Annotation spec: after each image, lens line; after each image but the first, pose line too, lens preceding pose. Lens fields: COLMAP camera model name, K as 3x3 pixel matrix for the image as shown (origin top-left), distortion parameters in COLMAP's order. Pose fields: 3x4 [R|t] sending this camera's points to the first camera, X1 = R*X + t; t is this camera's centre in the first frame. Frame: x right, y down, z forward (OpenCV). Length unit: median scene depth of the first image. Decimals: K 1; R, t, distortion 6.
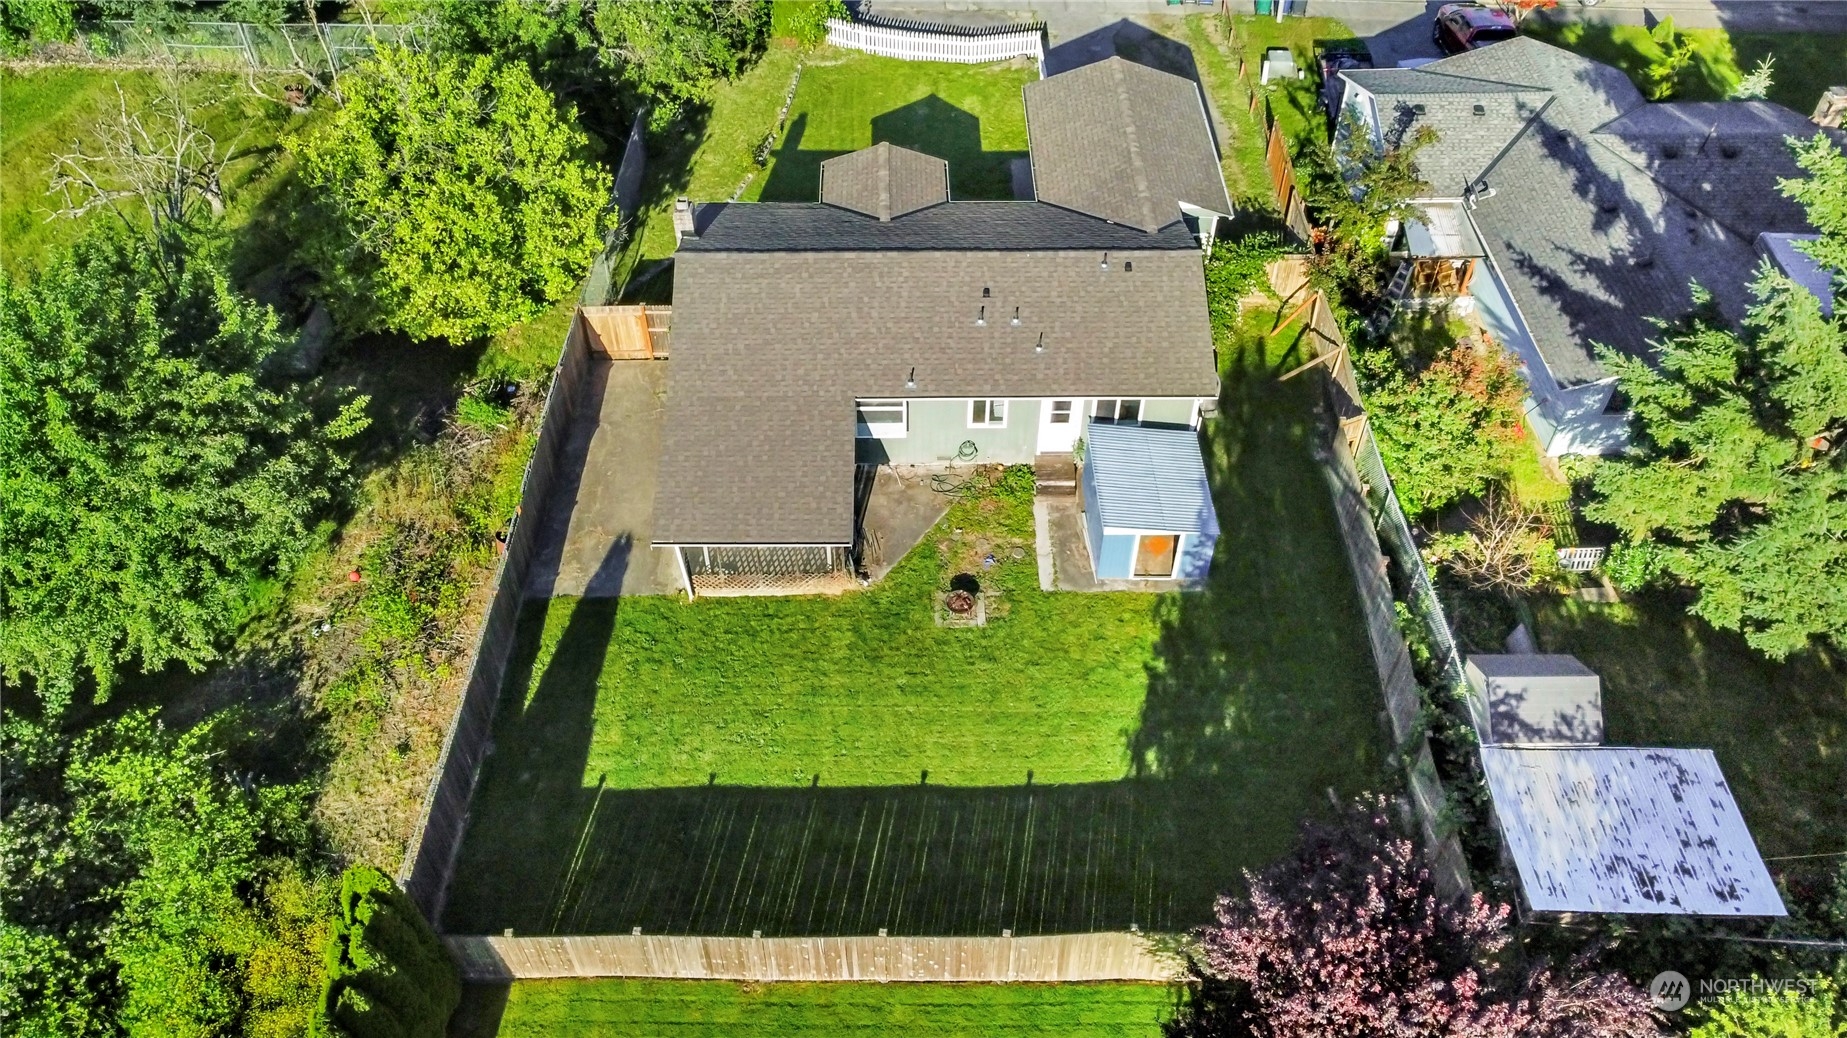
lens RADIAL K [[1380.7, 0, 932.0], [0, 1380.7, 521.1], [0, 0, 1]] dist [-0.001478, -0.001731]
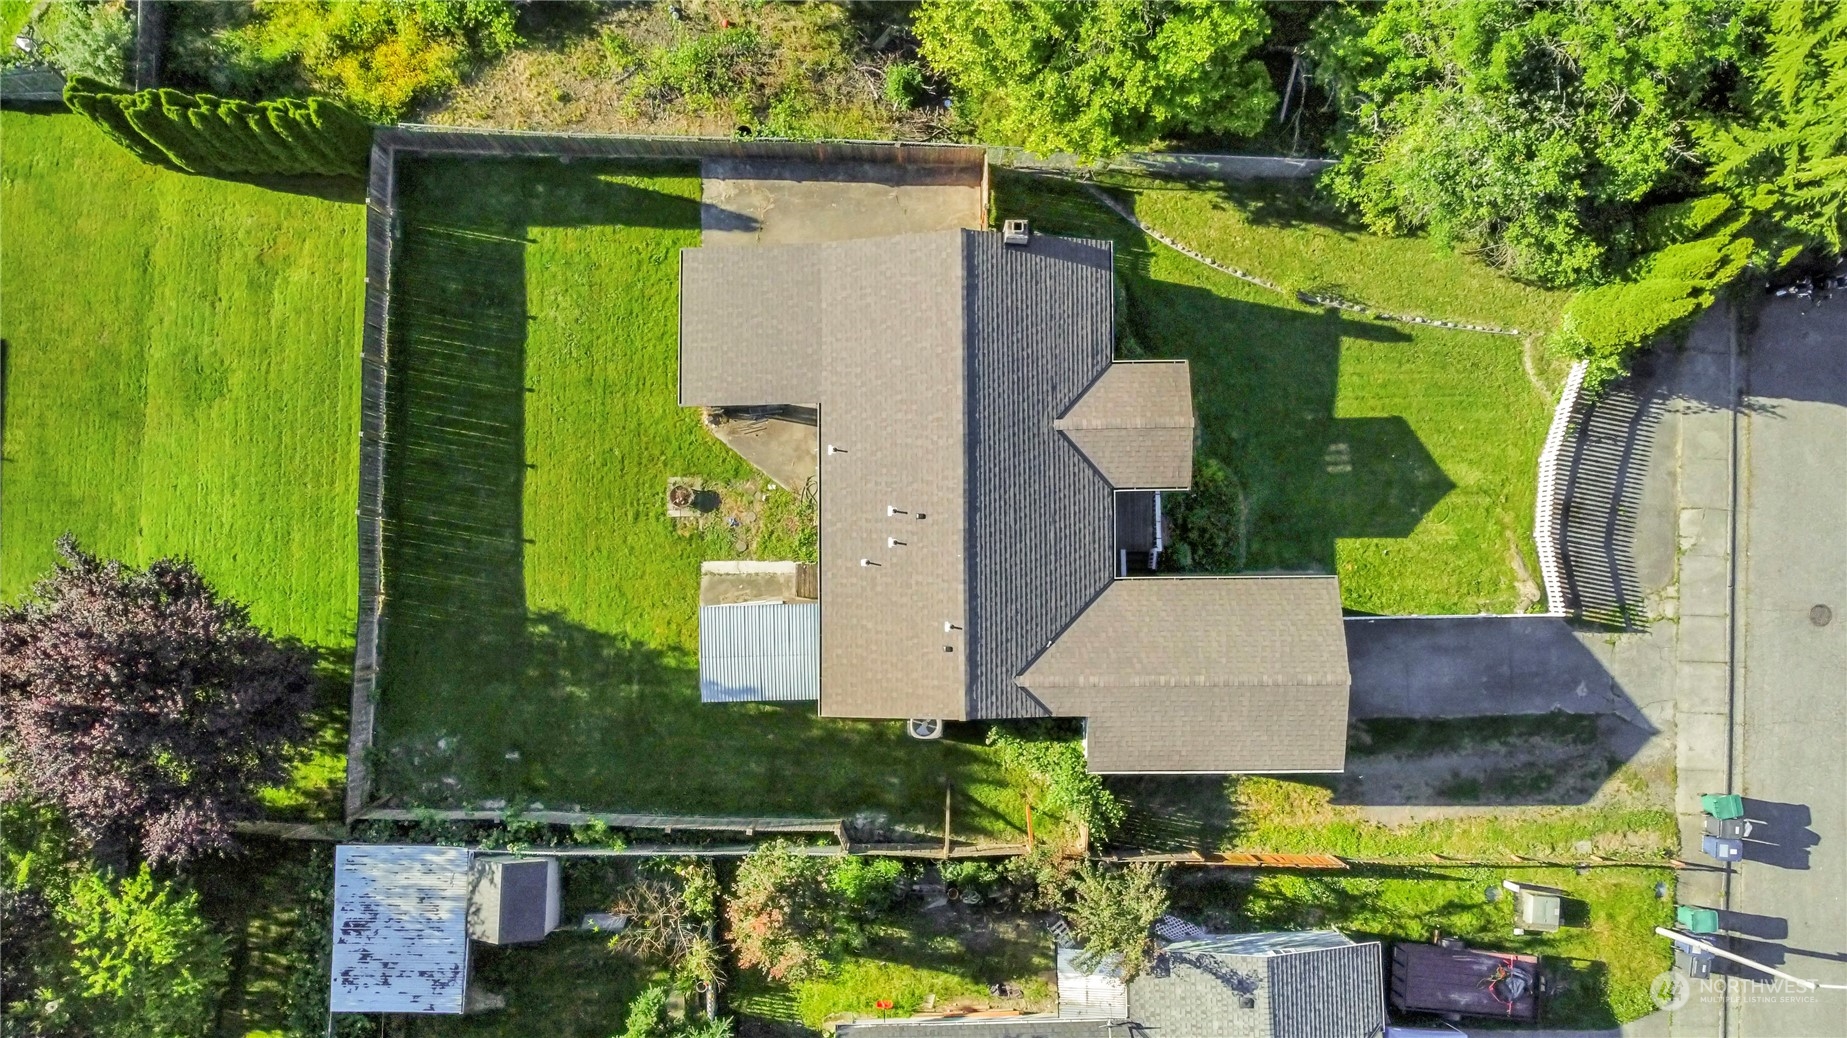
lens RADIAL K [[1380.7, 0, 932.0], [0, 1380.7, 521.1], [0, 0, 1]] dist [-0.001478, -0.001731]
pose [[-0.013996, 0.998709, -0.048839, 0.103361], [-0.737843, 0.022648, 0.674593, -0.977353], [0.674828, 0.045477, 0.736573, 0.218908]]
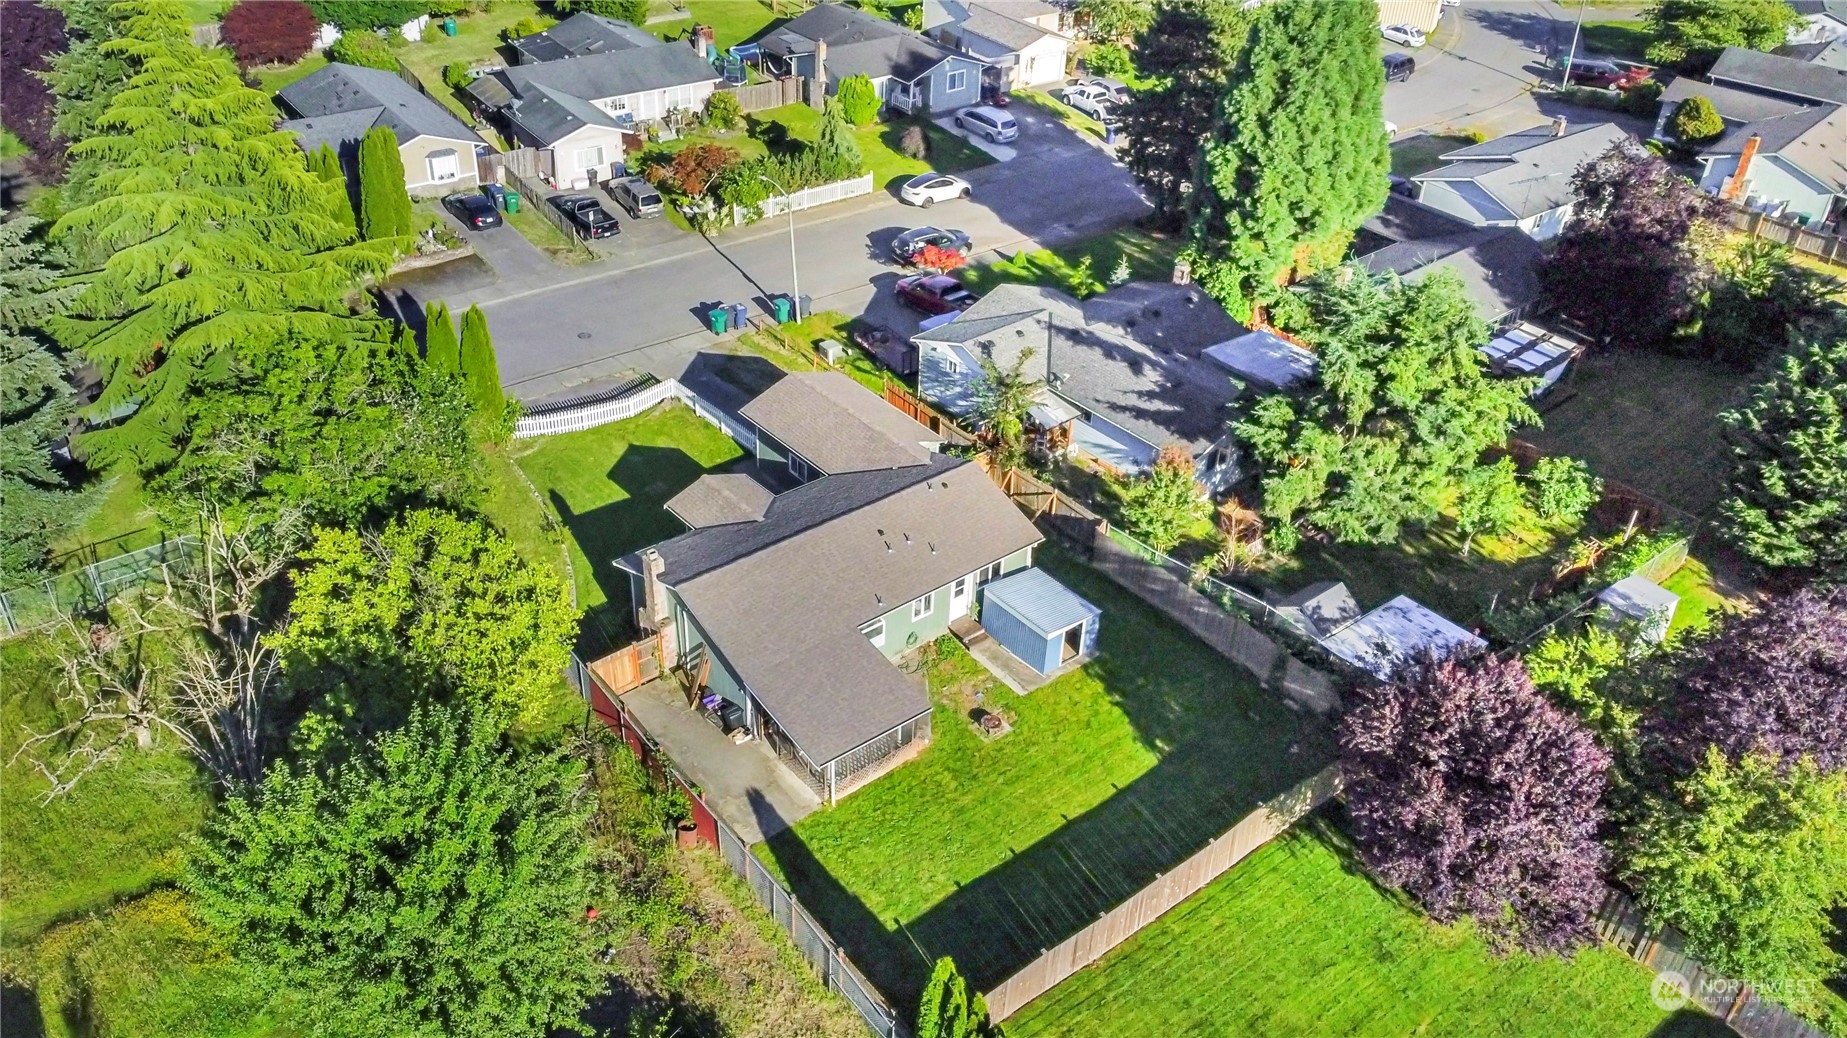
lens RADIAL K [[1380.7, 0, 932.0], [0, 1380.7, 521.1], [0, 0, 1]] dist [-0.001478, -0.001731]
pose [[0.789273, -0.343096, 0.509247, -0.710775], [0.434642, 0.897984, -0.068644, -0.058945], [-0.433744, 0.275519, 0.857878, -0.291282]]
